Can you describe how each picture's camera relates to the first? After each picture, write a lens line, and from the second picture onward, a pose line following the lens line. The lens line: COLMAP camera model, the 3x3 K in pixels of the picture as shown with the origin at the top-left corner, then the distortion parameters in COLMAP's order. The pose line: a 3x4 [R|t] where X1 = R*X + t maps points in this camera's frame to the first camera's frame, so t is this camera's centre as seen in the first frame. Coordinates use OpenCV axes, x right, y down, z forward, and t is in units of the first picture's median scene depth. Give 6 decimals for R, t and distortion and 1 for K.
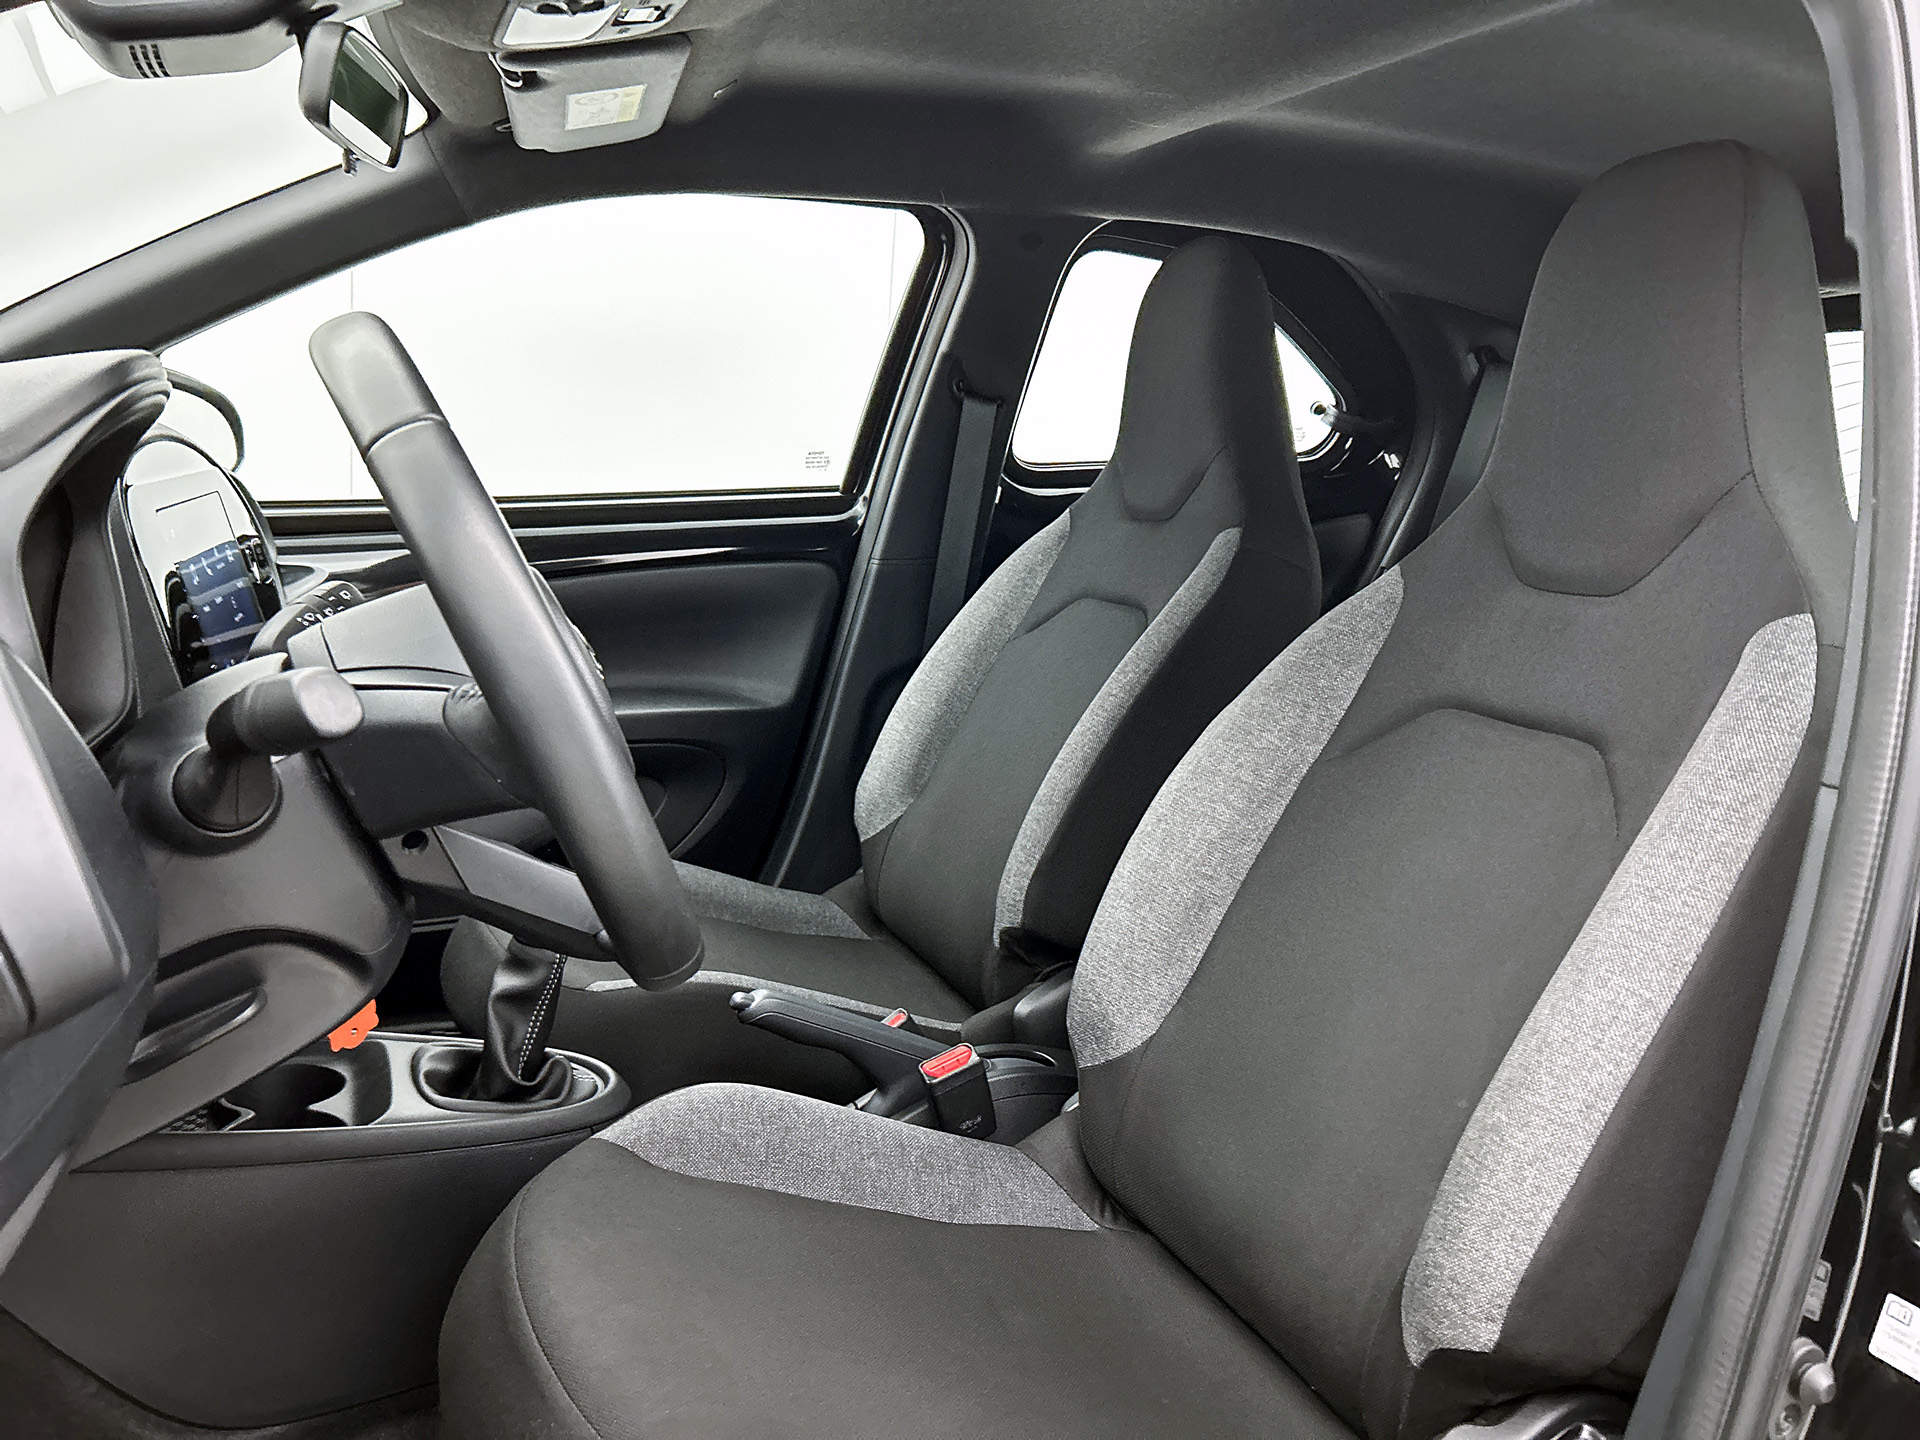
lens RADIAL K [[1427.7, 0, 975.0], [0, 1427.7, 728.5], [0, 0, 1]] dist [0.104258, -0.176162]
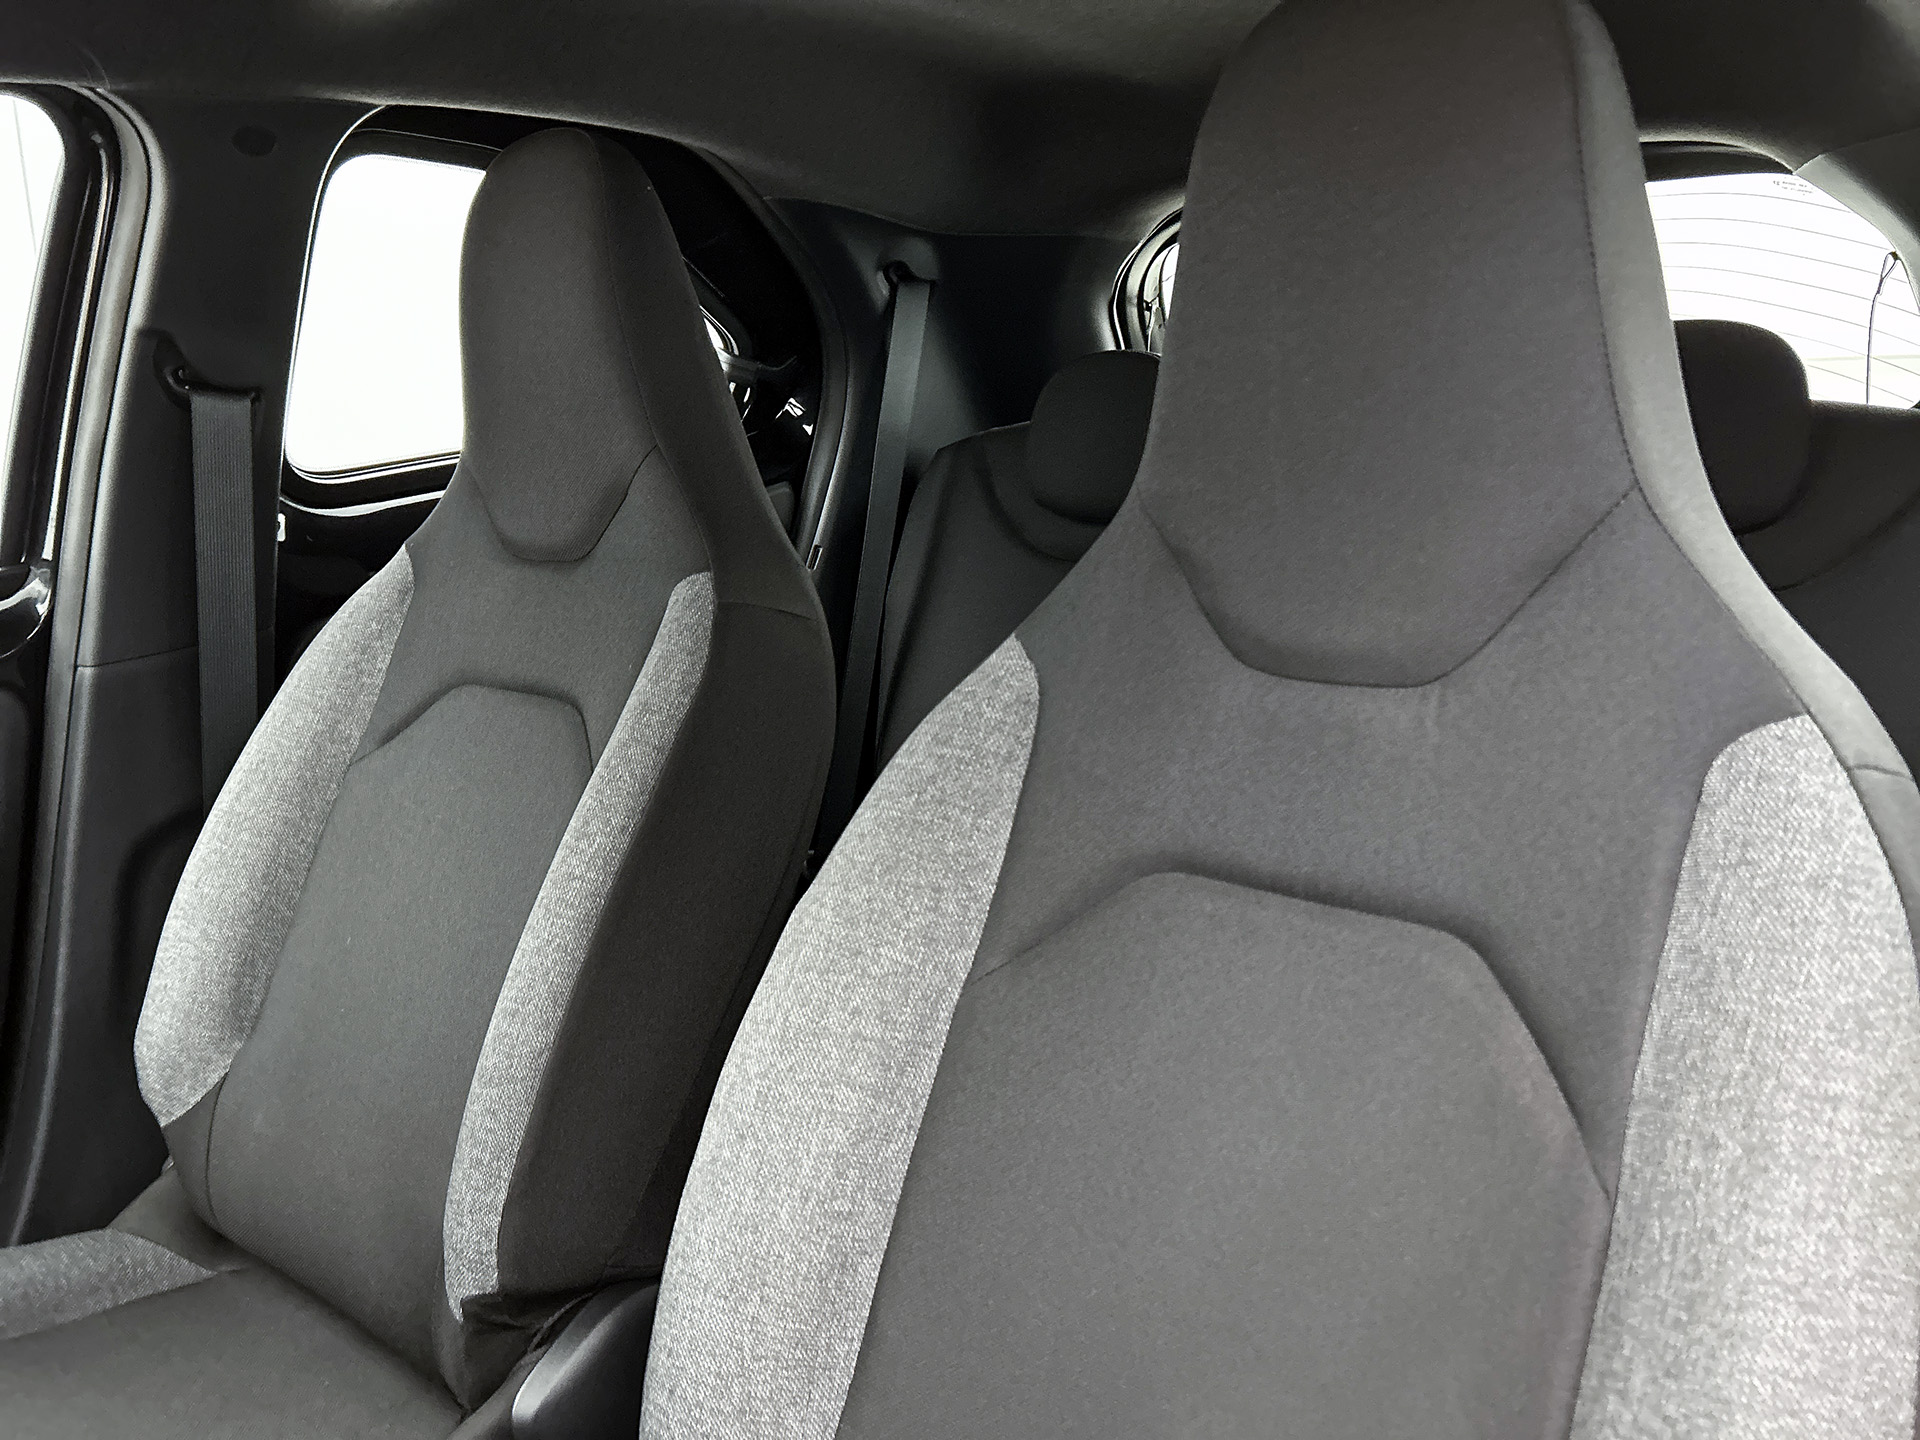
lens RADIAL K [[1478.3, 0, 974.3], [0, 1478.3, 719.2], [0, 0, 1]] dist [0.044132, -0.043326]
pose [[0.886277, -0.192162, 0.421410, -0.007263], [0.171267, 0.981350, 0.087297, -0.100902], [-0.430326, -0.005196, 0.902659, 0.296590]]
